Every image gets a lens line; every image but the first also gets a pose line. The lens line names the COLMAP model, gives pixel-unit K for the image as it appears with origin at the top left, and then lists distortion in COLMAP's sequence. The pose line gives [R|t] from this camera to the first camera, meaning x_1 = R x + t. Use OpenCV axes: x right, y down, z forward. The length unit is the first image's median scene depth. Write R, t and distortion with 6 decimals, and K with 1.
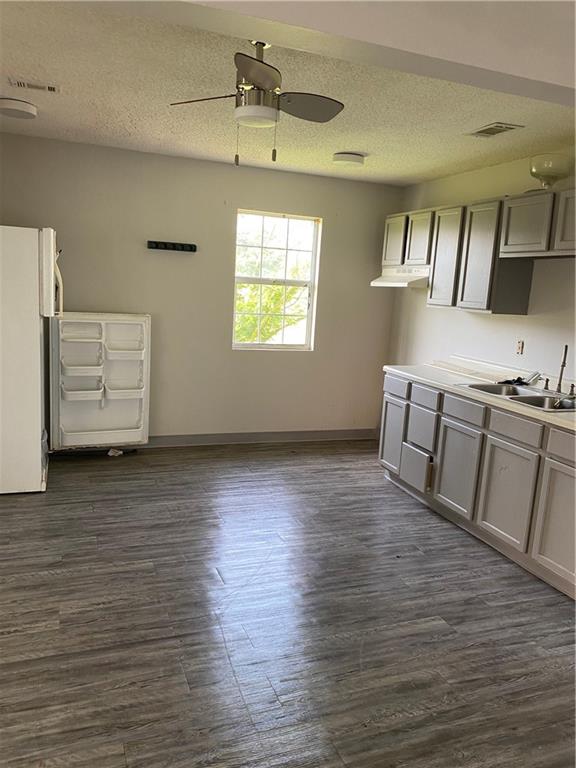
lens RADIAL K [[584.8, 0, 284.7], [0, 584.8, 388.4], [0, 0, 1]] dist [0.027858, -0.043333]
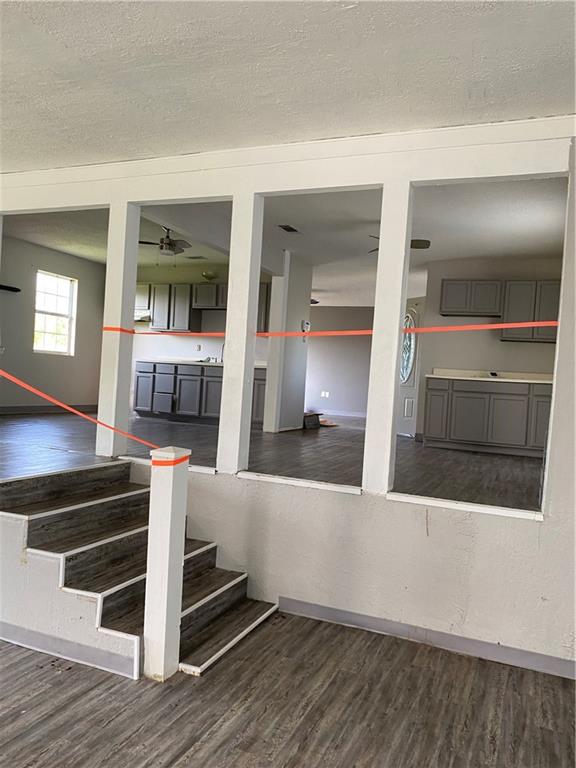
lens RADIAL K [[584.8, 0, 290.3], [0, 584.8, 385.4], [0, 0, 1]] dist [0.027858, -0.043333]
pose [[0.682277, -0.016748, 0.730902, -0.989938], [0.102645, 0.992030, -0.073085, 0.269610], [-0.723852, 0.124888, 0.678558, -0.757389]]
